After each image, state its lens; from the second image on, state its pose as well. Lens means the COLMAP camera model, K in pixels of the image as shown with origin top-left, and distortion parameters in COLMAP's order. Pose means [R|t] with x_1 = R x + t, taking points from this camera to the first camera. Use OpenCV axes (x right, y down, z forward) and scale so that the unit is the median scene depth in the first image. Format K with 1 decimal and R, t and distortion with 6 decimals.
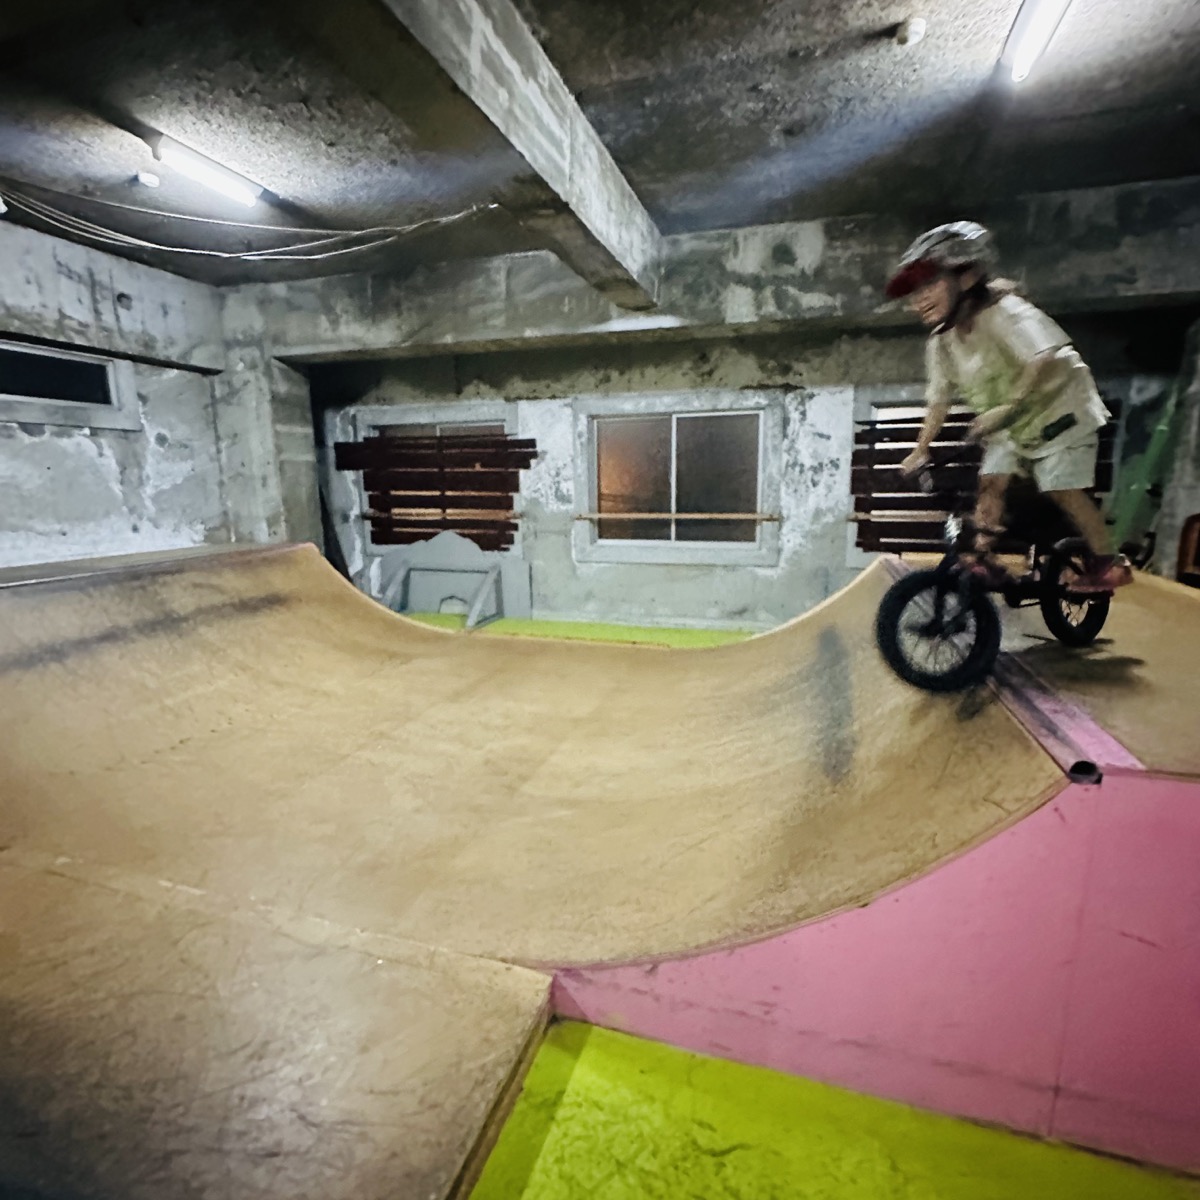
lens RADIAL K [[652.3, 0, 600.0], [0, 652.3, 600.0], [0, 0, 1]] dist [-0.006686, -0.000066]
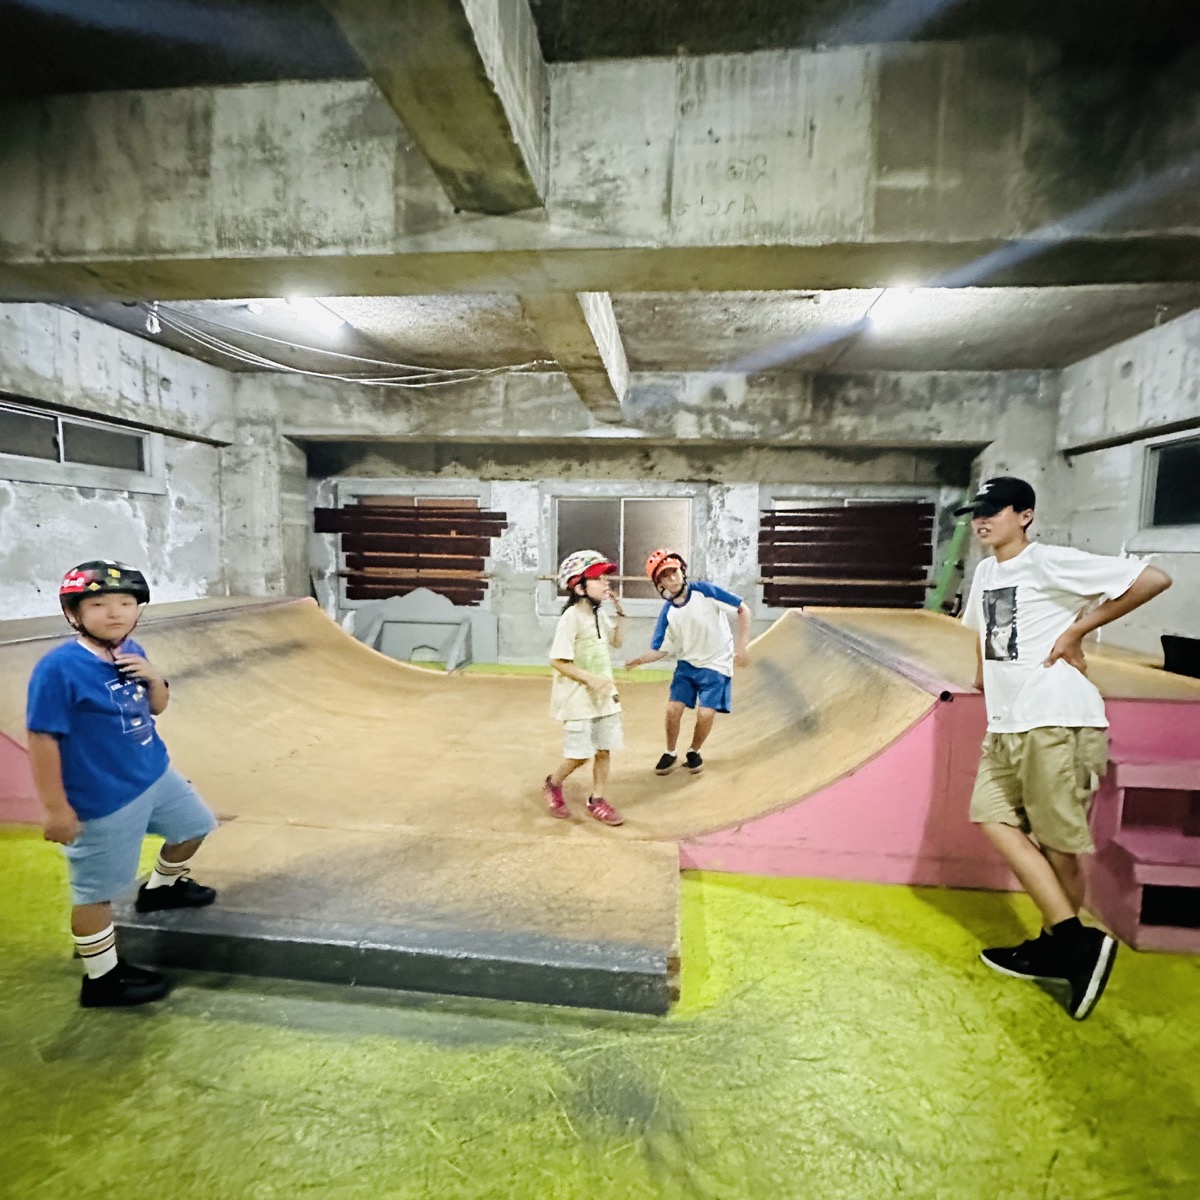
lens RADIAL K [[652.3, 0, 600.0], [0, 652.3, 600.0], [0, 0, 1]] dist [-0.006686, -0.000066]
pose [[0.979402, 0.008194, 0.201752, -0.193374], [0.010760, 0.995639, -0.092672, 0.029686], [-0.201631, 0.092934, 0.975043, -0.215098]]
